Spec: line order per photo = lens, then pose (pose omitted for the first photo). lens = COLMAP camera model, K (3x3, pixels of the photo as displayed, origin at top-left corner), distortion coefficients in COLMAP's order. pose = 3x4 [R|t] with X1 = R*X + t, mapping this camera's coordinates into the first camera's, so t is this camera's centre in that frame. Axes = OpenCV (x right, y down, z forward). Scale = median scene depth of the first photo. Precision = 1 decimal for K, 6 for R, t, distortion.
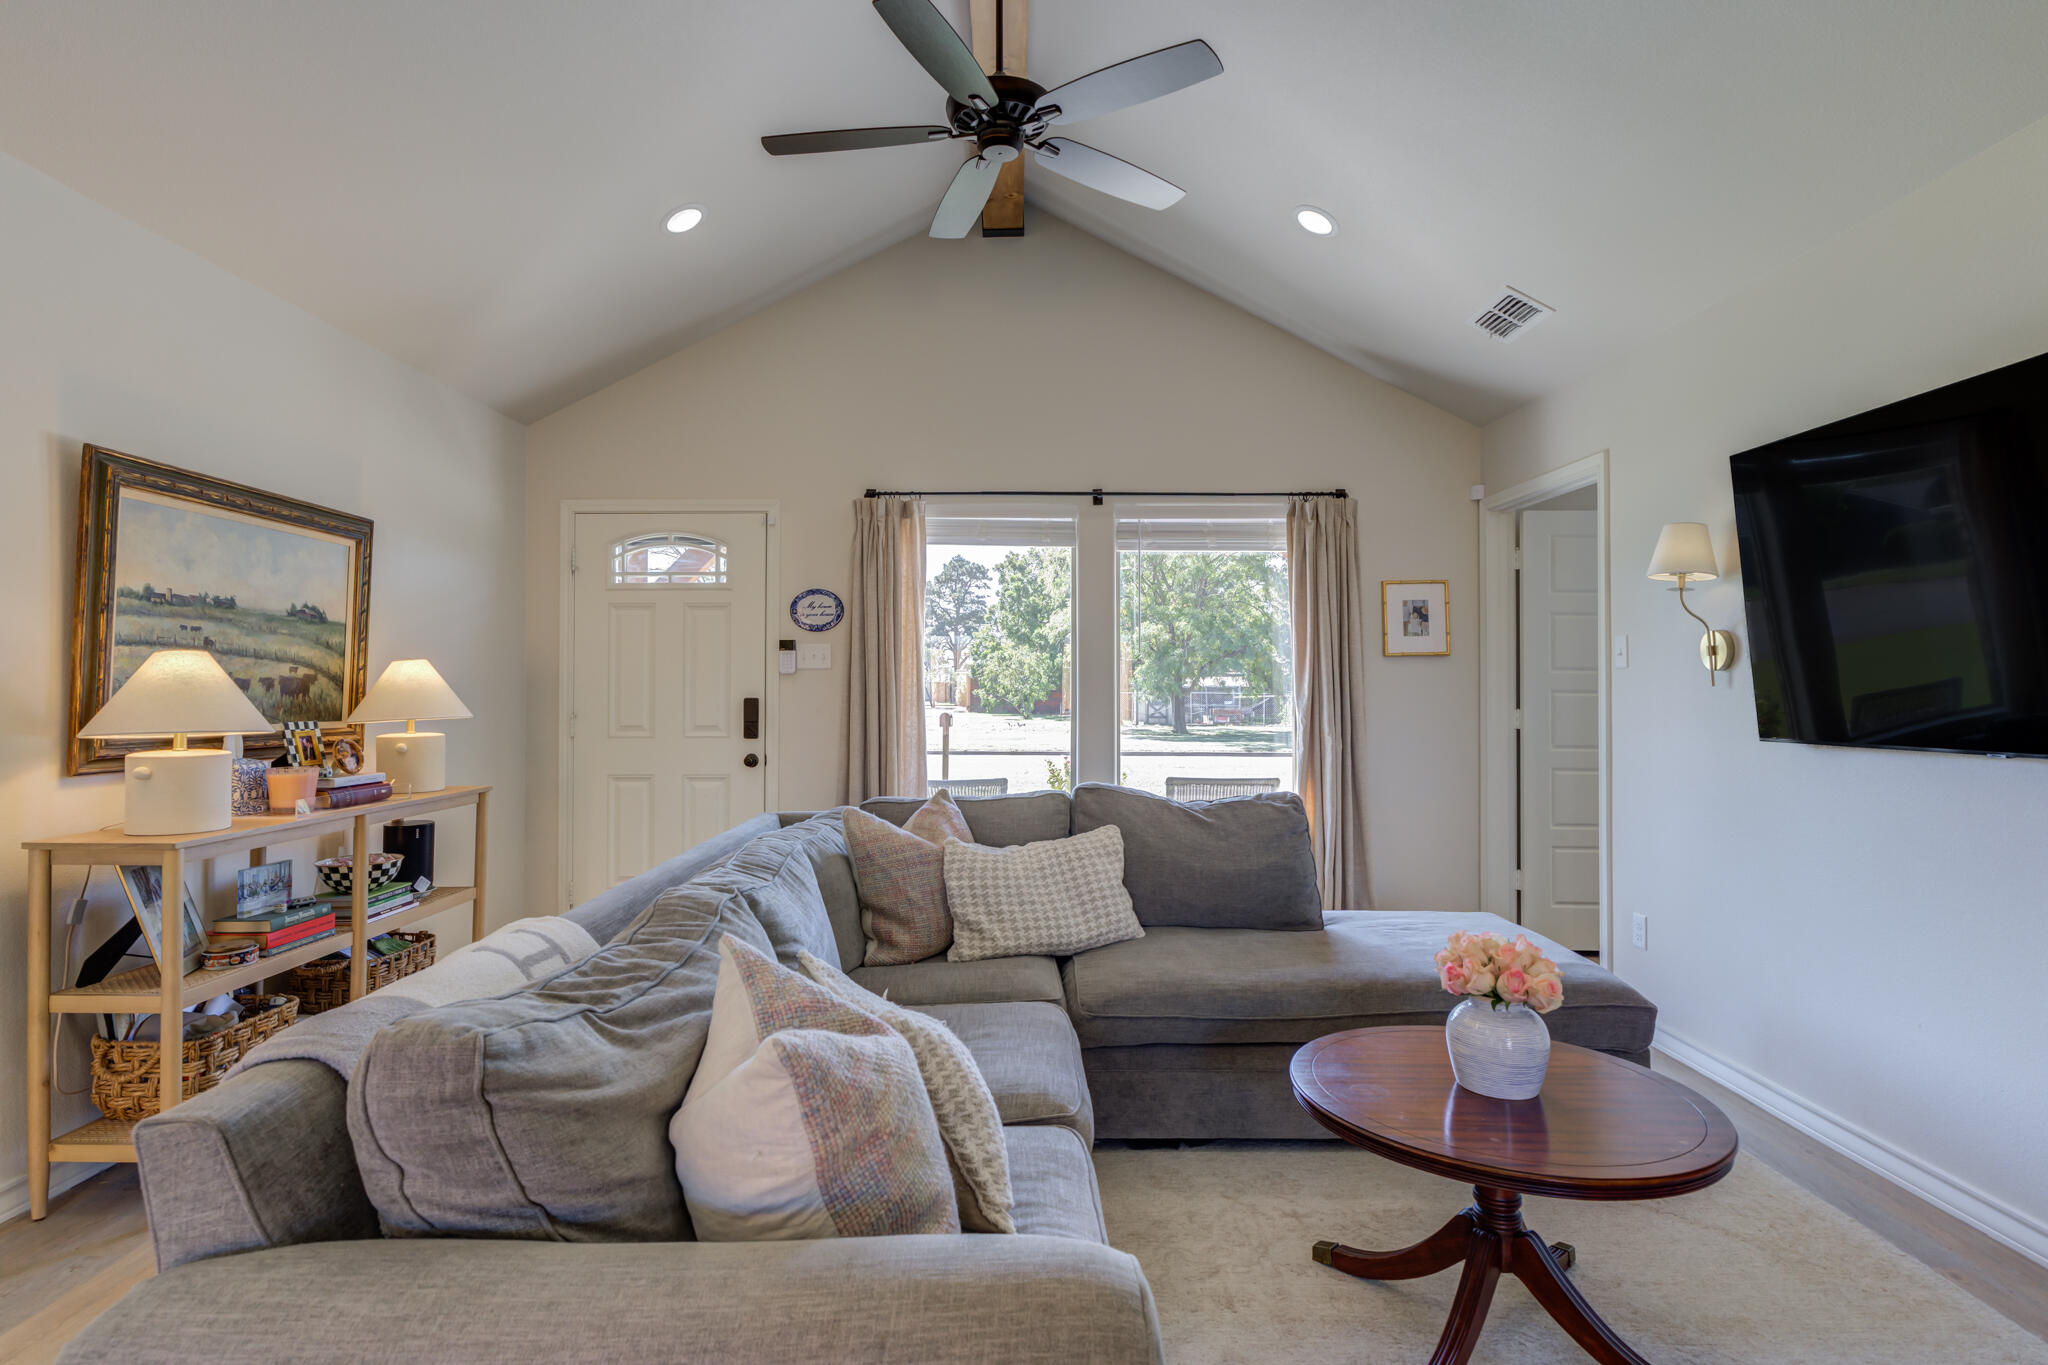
lens RADIAL K [[1030.2, 0, 1013.3], [0, 1030.2, 677.9], [0, 0, 1]] dist [0.014493, -0.002897]
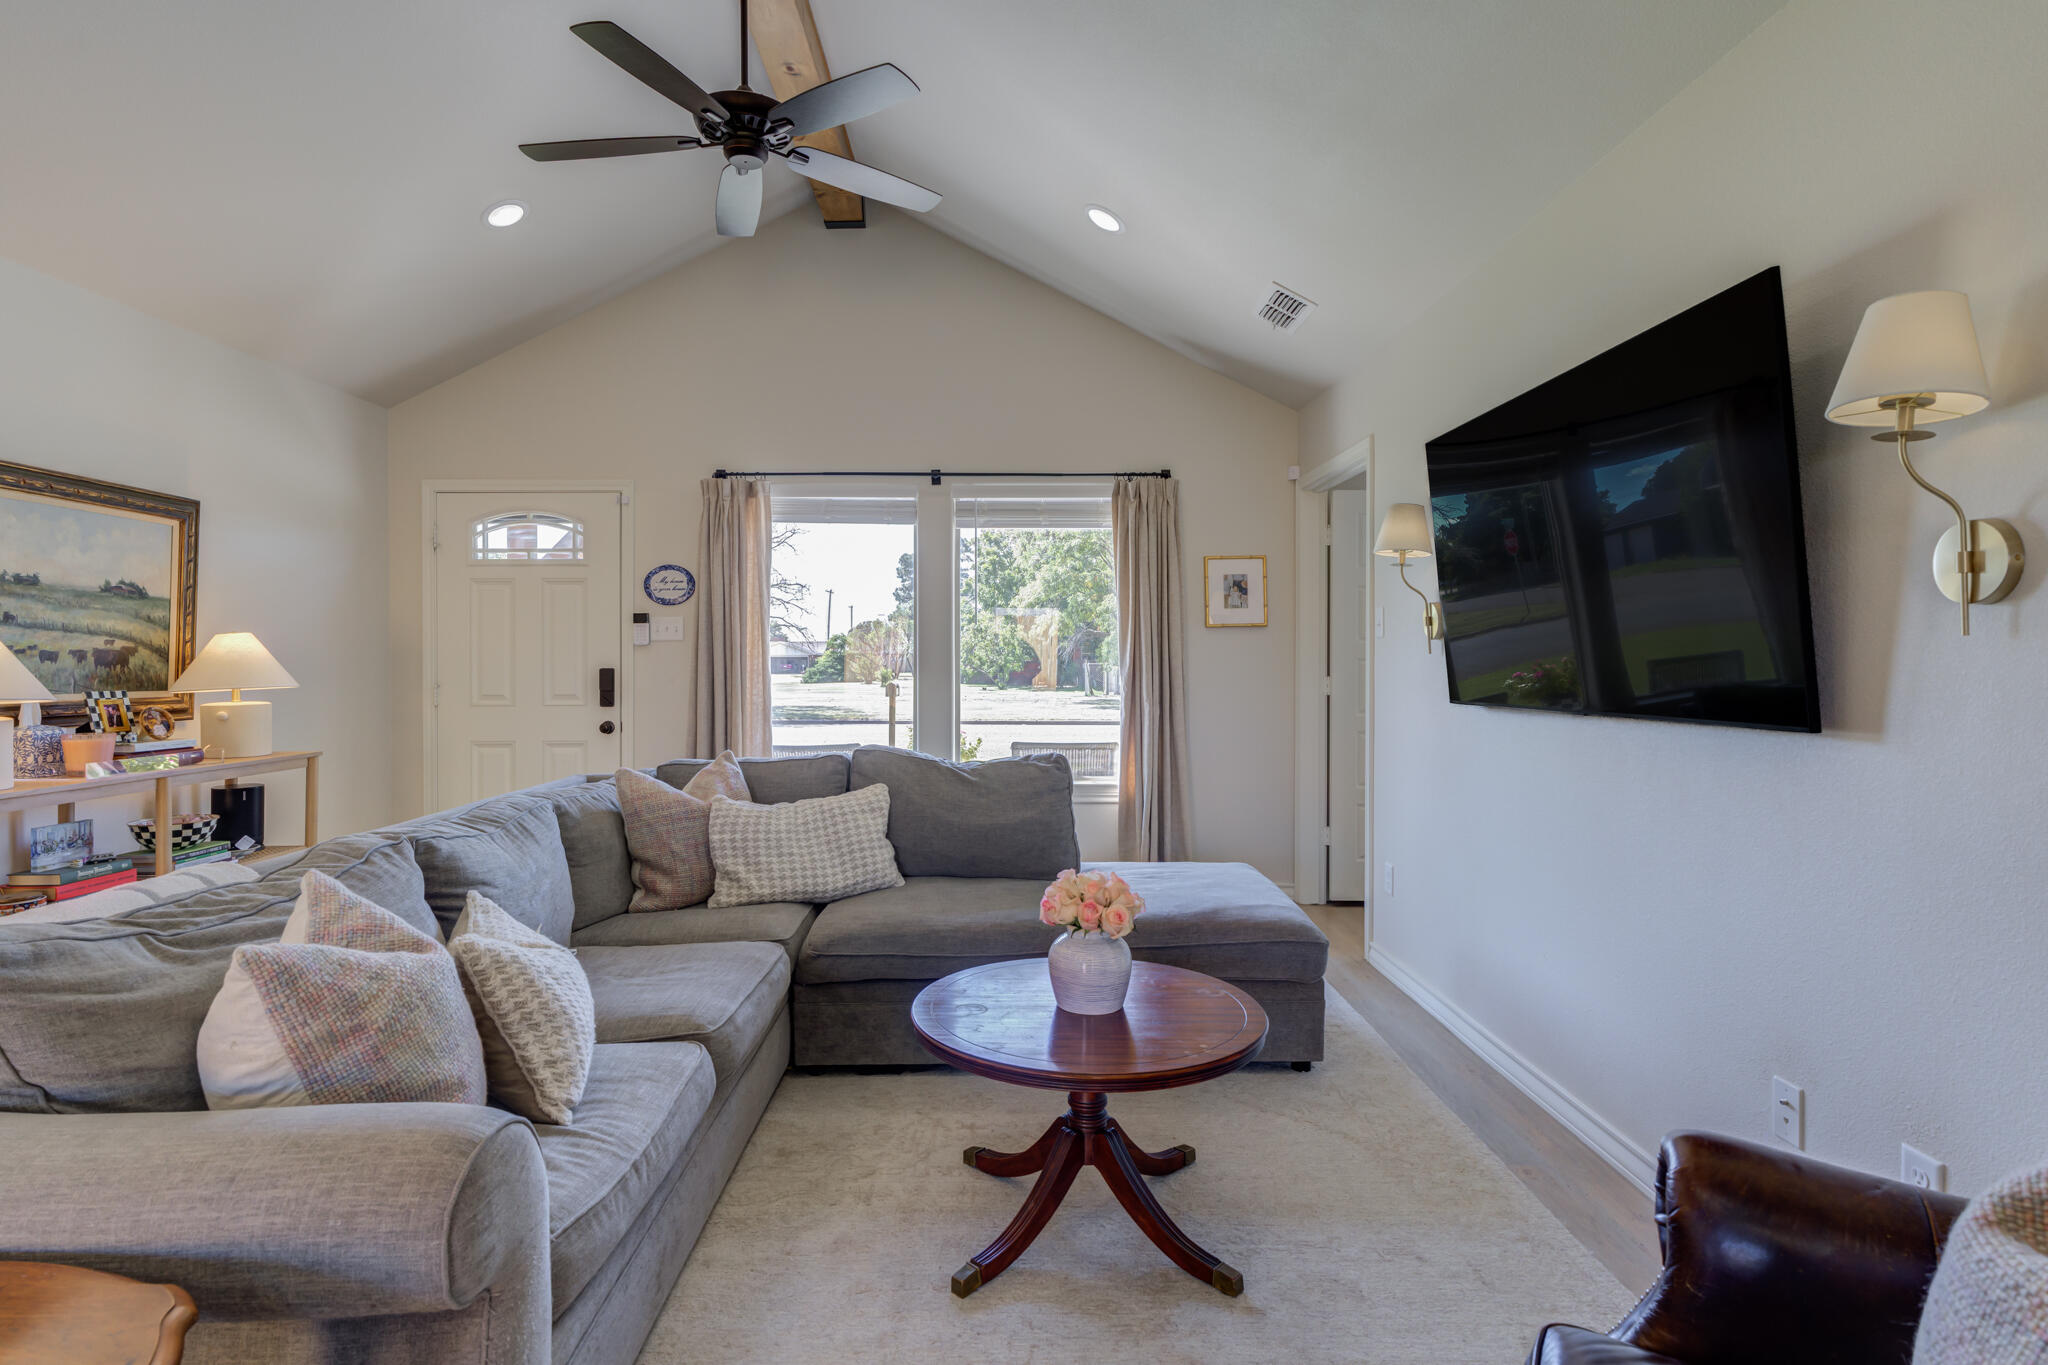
lens RADIAL K [[1009.2, 0, 994.8], [0, 1009.2, 668.0], [0, 0, 1]] dist [0.023243, -0.003205]
pose [[0.999944, -0.003008, 0.010190, 0.207512], [0.002814, 0.999816, 0.018995, 0.001030], [-0.010246, -0.018965, 0.999768, -0.063682]]
